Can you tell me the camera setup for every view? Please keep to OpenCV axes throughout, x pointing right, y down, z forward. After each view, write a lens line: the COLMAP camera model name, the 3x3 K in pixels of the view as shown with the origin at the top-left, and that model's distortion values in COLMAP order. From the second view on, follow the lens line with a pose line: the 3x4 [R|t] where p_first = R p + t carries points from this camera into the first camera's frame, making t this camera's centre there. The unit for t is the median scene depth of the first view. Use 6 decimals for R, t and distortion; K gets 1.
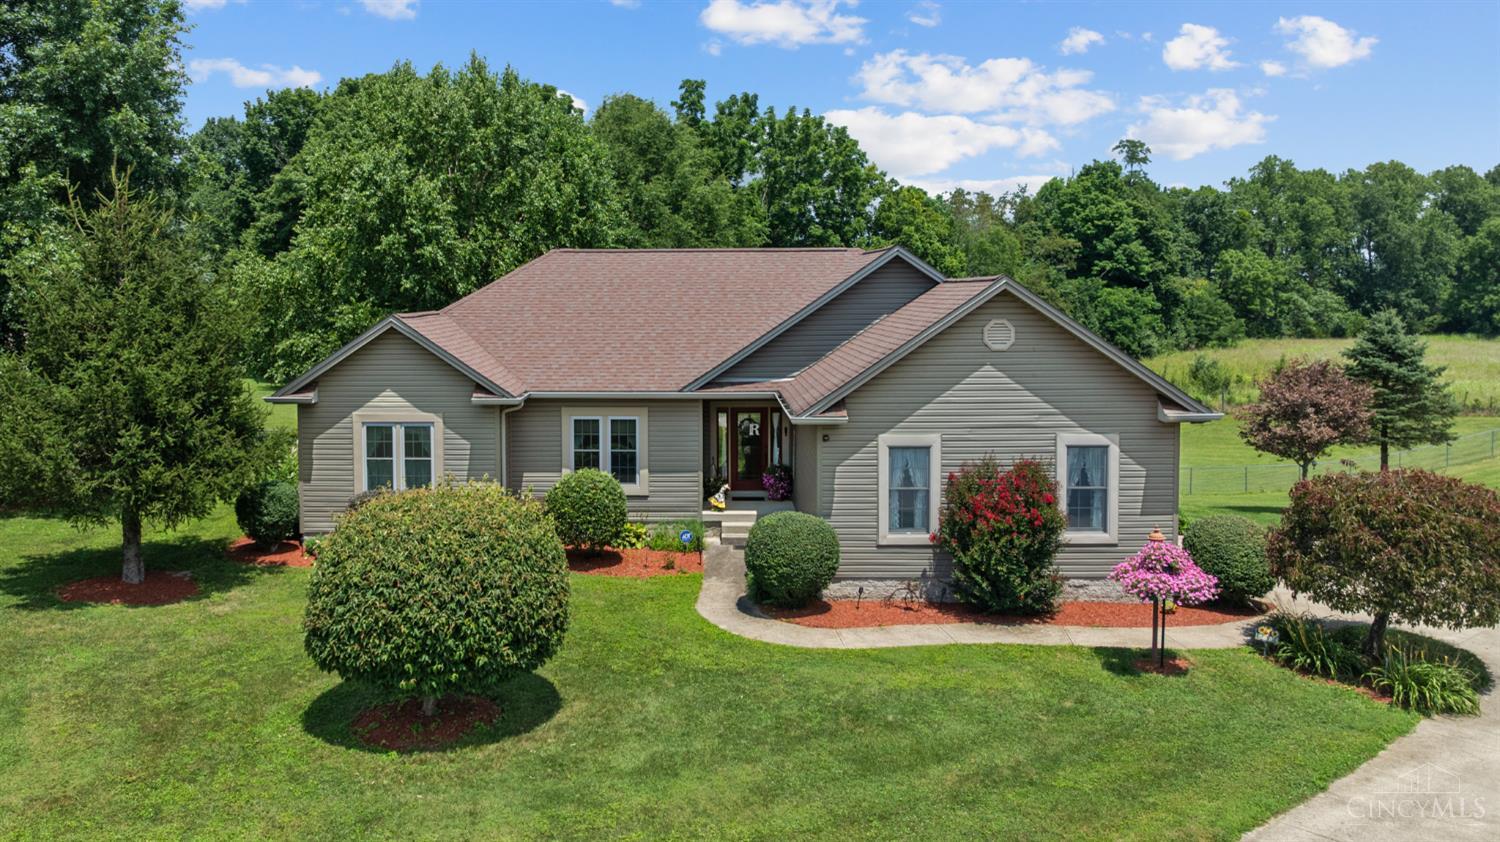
lens RADIAL K [[1182.2, 0, 696.0], [0, 1182.2, 329.5], [0, 0, 1]] dist [-0.035728, -0.005210]
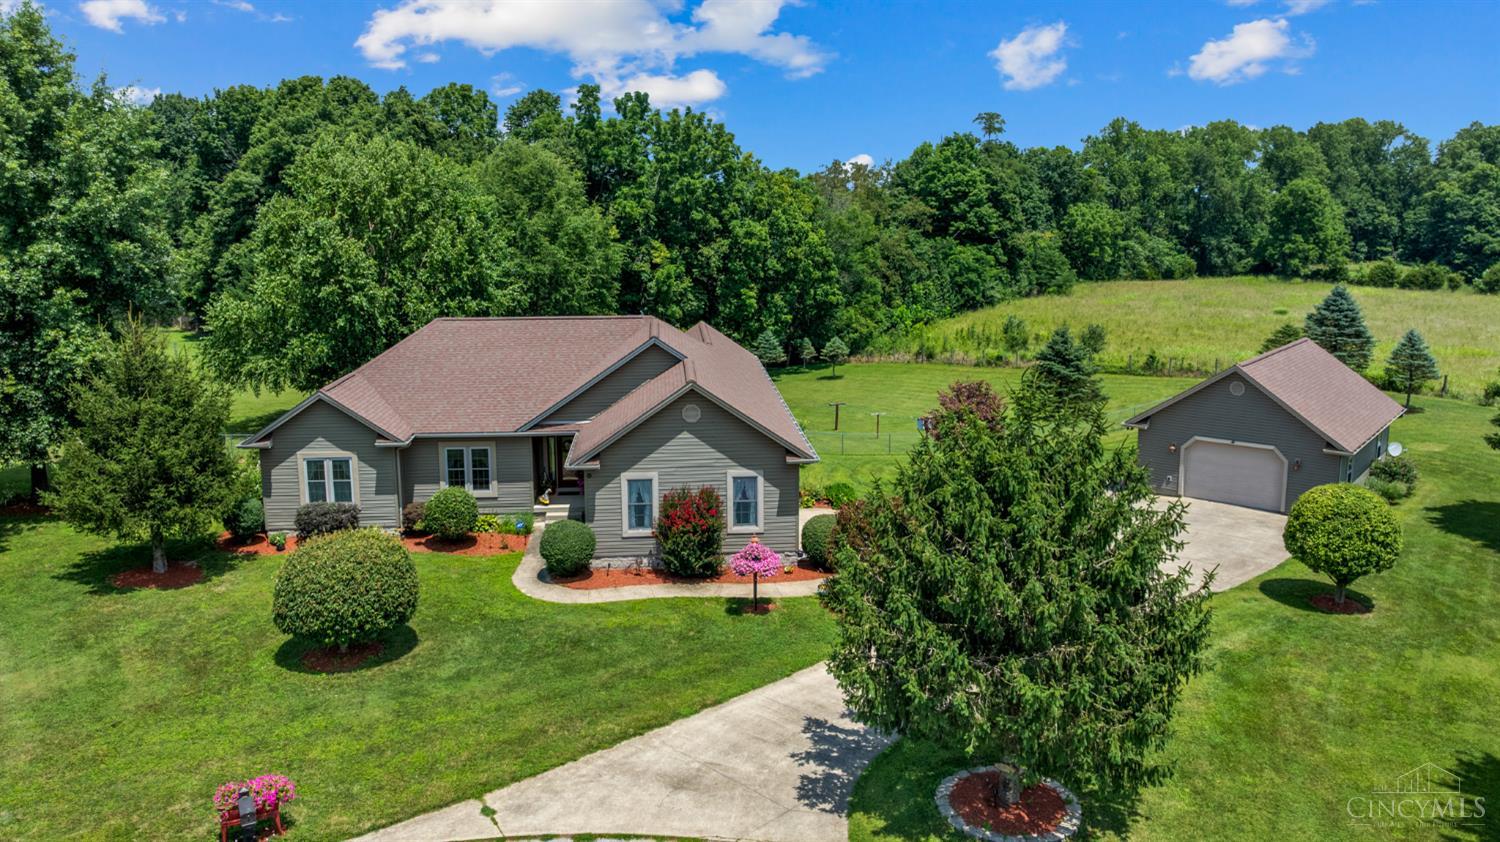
lens RADIAL K [[1115.2, 0, 754.0], [0, 1115.2, 371.8], [0, 0, 1]] dist [-0.024089, -0.011181]
pose [[0.995063, -0.016314, 0.097898, 0.153019], [0.004892, 0.993261, 0.115794, -0.189090], [-0.099127, -0.114744, 0.988437, -0.453066]]
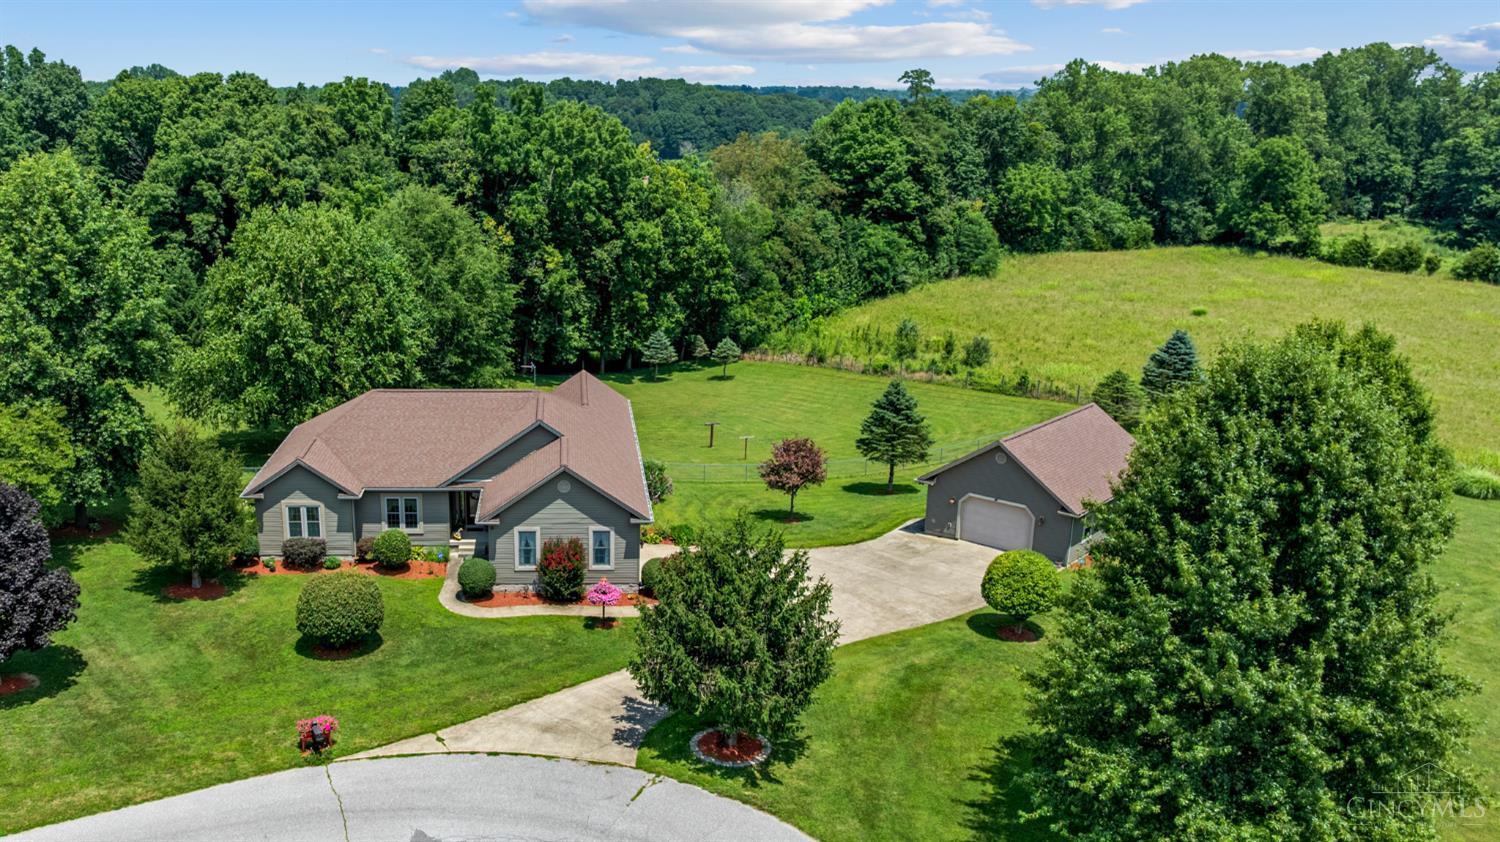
lens RADIAL K [[1348.1, 0, 581.0], [0, 1348.1, 466.6], [0, 0, 1]] dist [-0.015494, -0.044453]
pose [[0.999573, -0.006006, 0.028608, 0.170913], [-0.000967, 0.971336, 0.237708, -0.542060], [-0.029216, -0.237634, 0.970915, -1.296168]]
